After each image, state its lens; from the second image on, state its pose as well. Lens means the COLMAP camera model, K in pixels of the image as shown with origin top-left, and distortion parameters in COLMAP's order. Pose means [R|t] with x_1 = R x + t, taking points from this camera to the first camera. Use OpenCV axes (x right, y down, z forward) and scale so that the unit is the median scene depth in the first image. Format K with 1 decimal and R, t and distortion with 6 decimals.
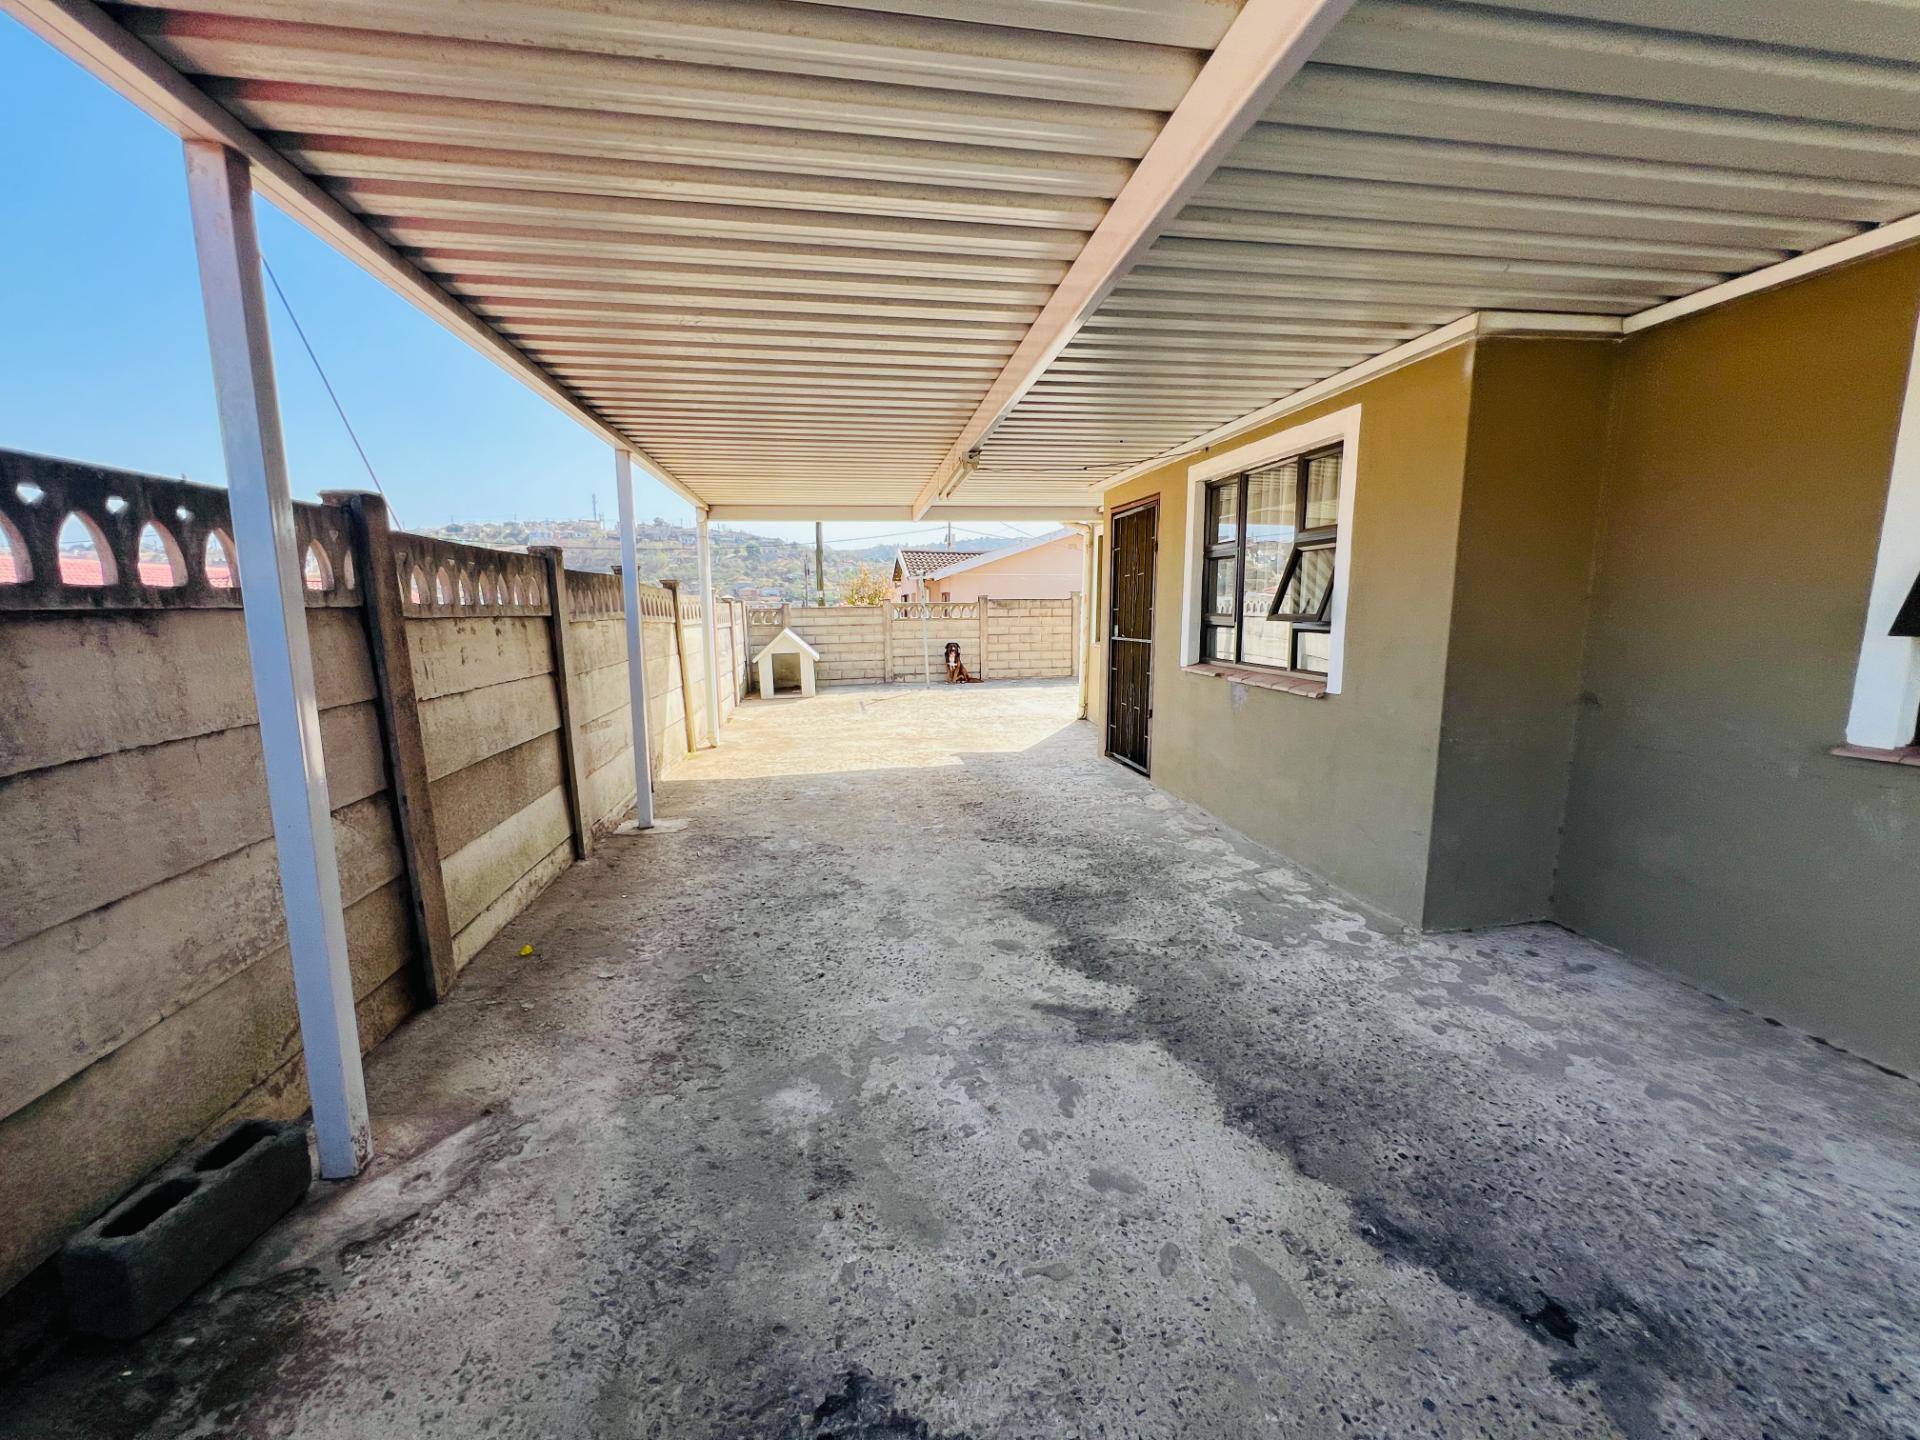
lens RADIAL K [[767.9, 0, 959.2], [0, 767.9, 717.6], [0, 0, 1]] dist [-0.003589, 0.001106]
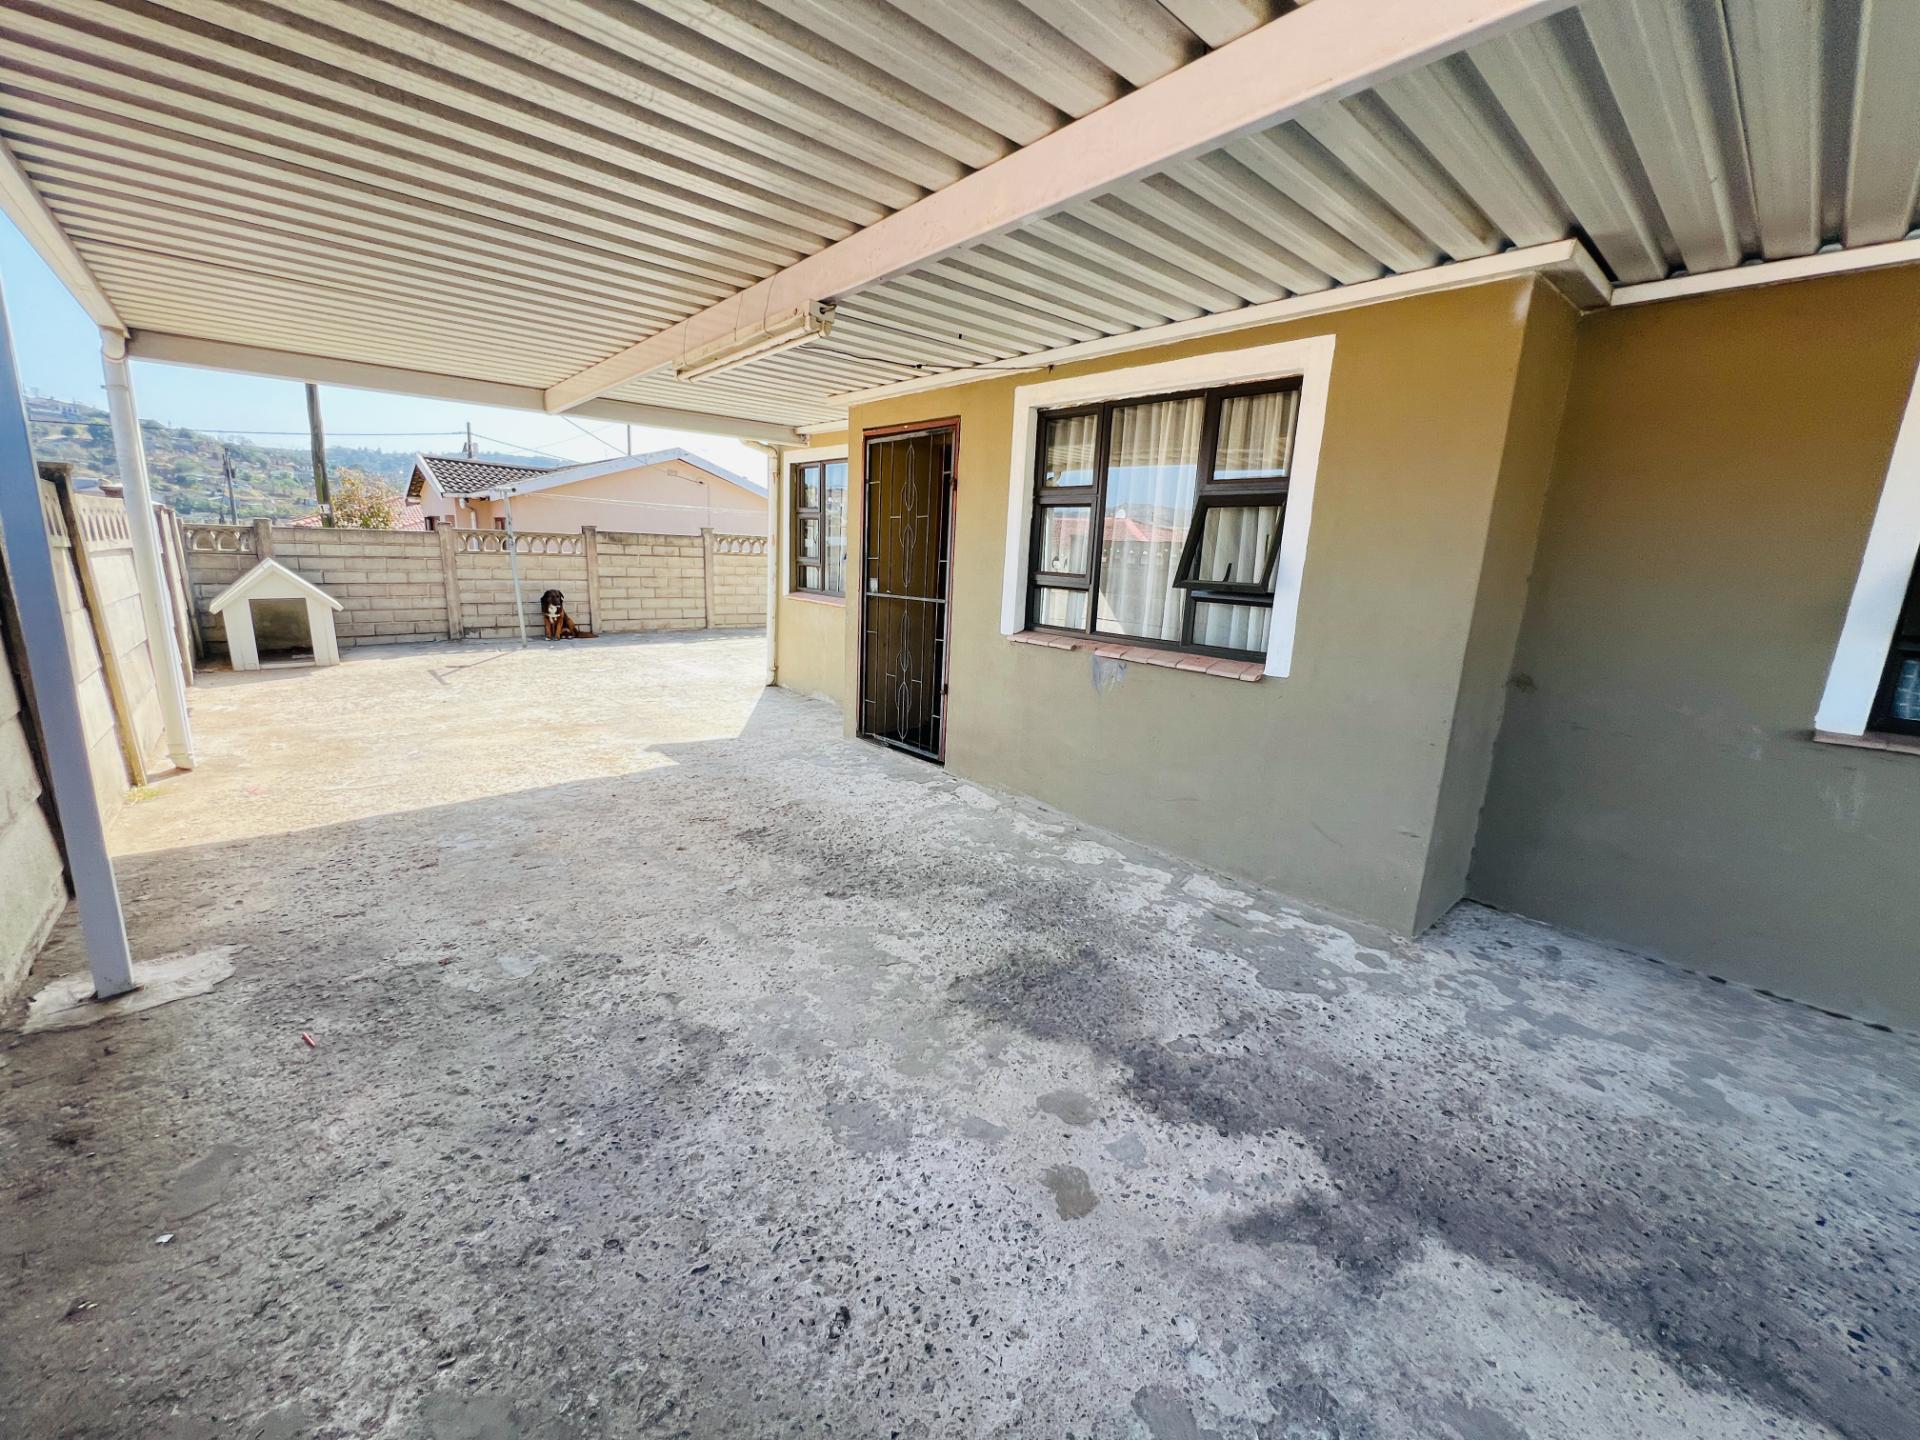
lens RADIAL K [[767.9, 0, 958.0], [0, 767.9, 718.0], [0, 0, 1]] dist [-0.003589, 0.001106]
pose [[0.845586, -0.068960, 0.529366, -0.244465], [0.028475, 0.996036, 0.084267, -0.059151], [-0.533079, -0.056181, 0.844198, 0.394506]]
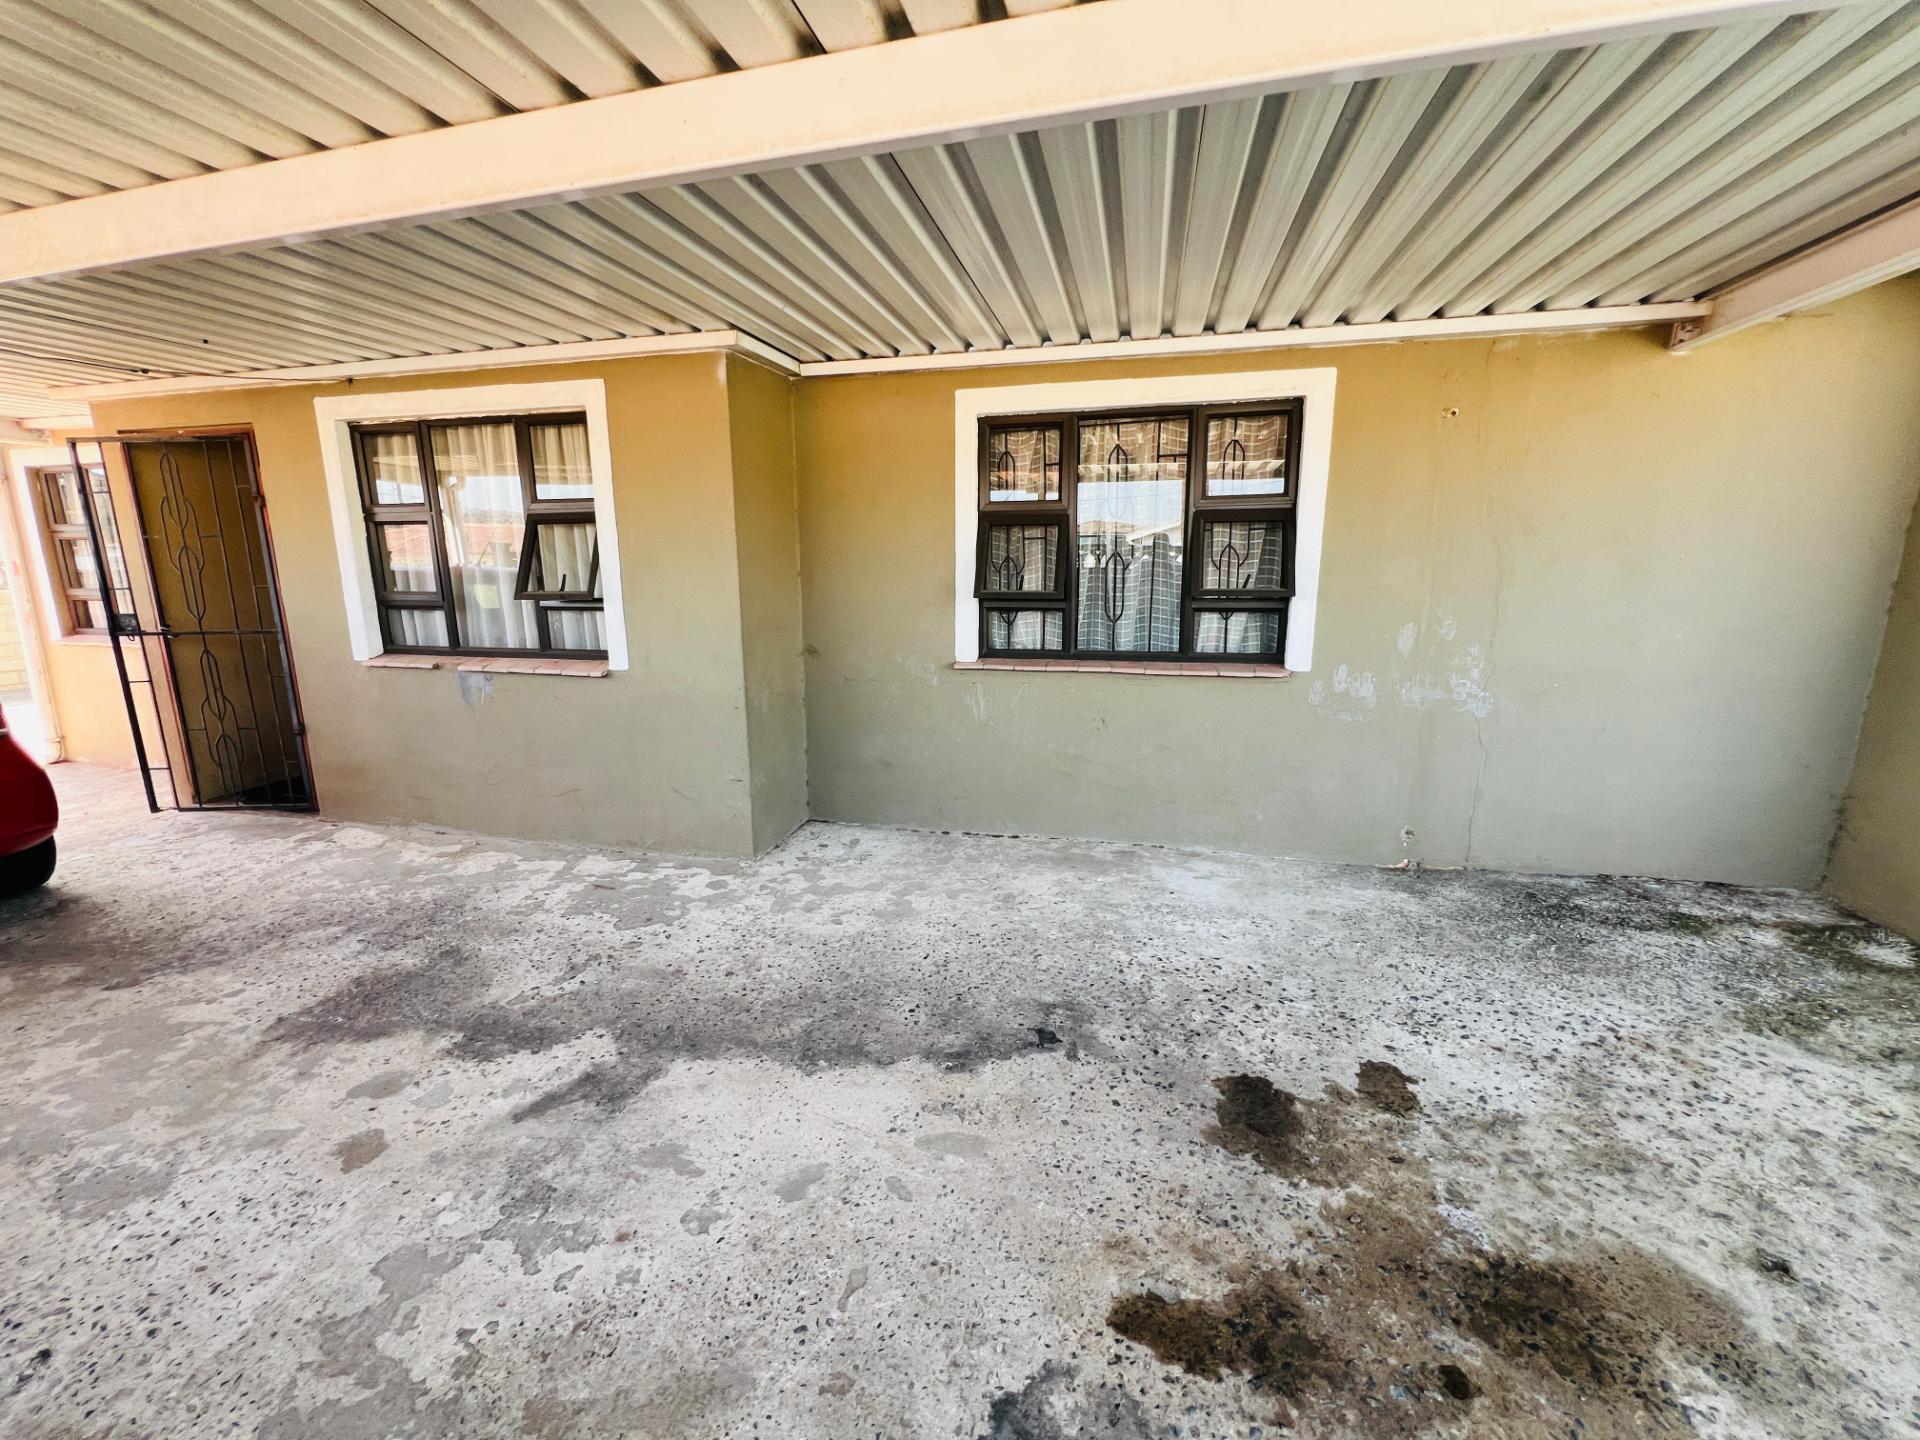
lens RADIAL K [[767.9, 0, 956.0], [0, 767.9, 717.7], [0, 0, 1]] dist [-0.003589, 0.001106]
pose [[0.400147, -0.178986, 0.898803, -0.218655], [0.136228, 0.981464, 0.134798, -0.039473], [-0.906269, 0.068503, 0.417113, 0.158559]]
